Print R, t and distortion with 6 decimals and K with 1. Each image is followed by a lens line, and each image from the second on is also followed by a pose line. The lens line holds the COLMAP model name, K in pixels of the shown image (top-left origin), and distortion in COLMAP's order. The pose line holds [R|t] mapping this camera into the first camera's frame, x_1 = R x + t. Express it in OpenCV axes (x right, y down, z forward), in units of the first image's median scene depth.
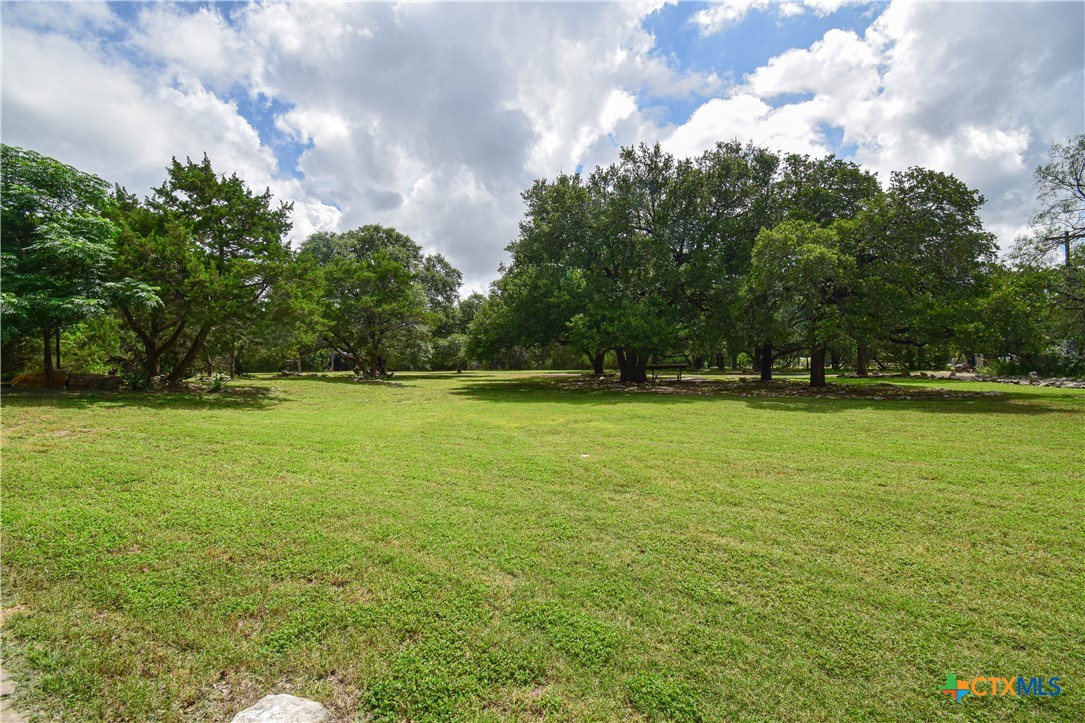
lens RADIAL K [[485.5, 0, 546.1], [0, 485.5, 356.9], [0, 0, 1]] dist [0.028351, -0.028952]
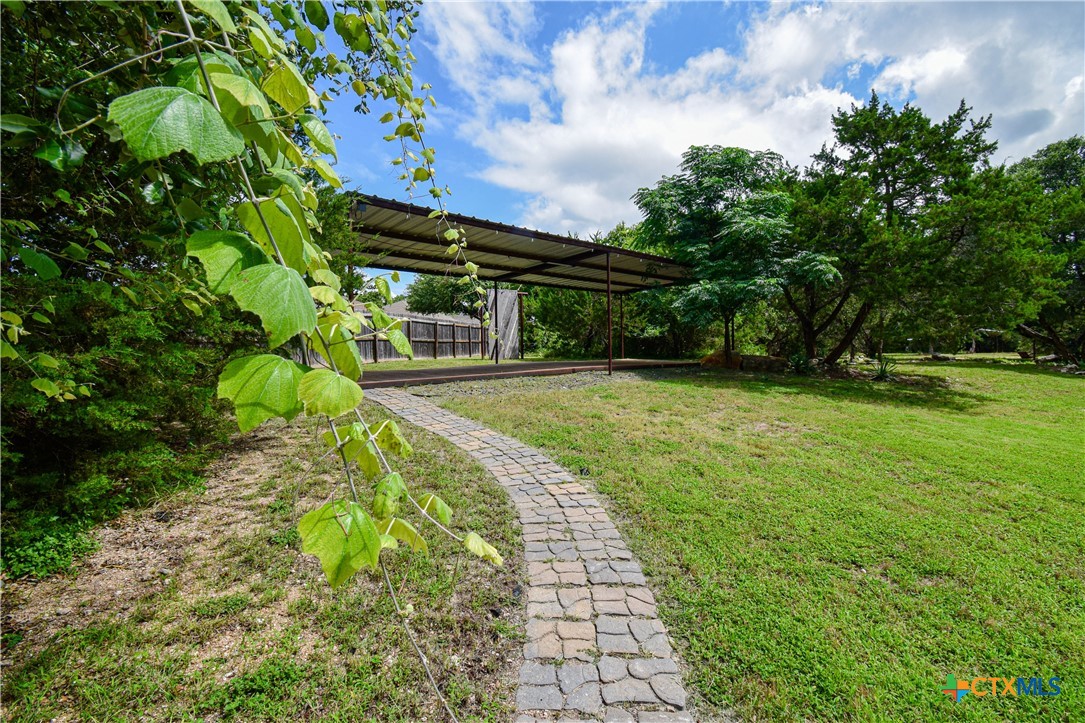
lens RADIAL K [[485.5, 0, 546.1], [0, 485.5, 356.9], [0, 0, 1]] dist [0.028351, -0.028952]
pose [[0.449457, 0.029555, -0.892813, -0.245870], [0.009688, 0.999232, 0.037955, -0.005586], [0.893249, -0.025709, 0.448826, 0.157246]]
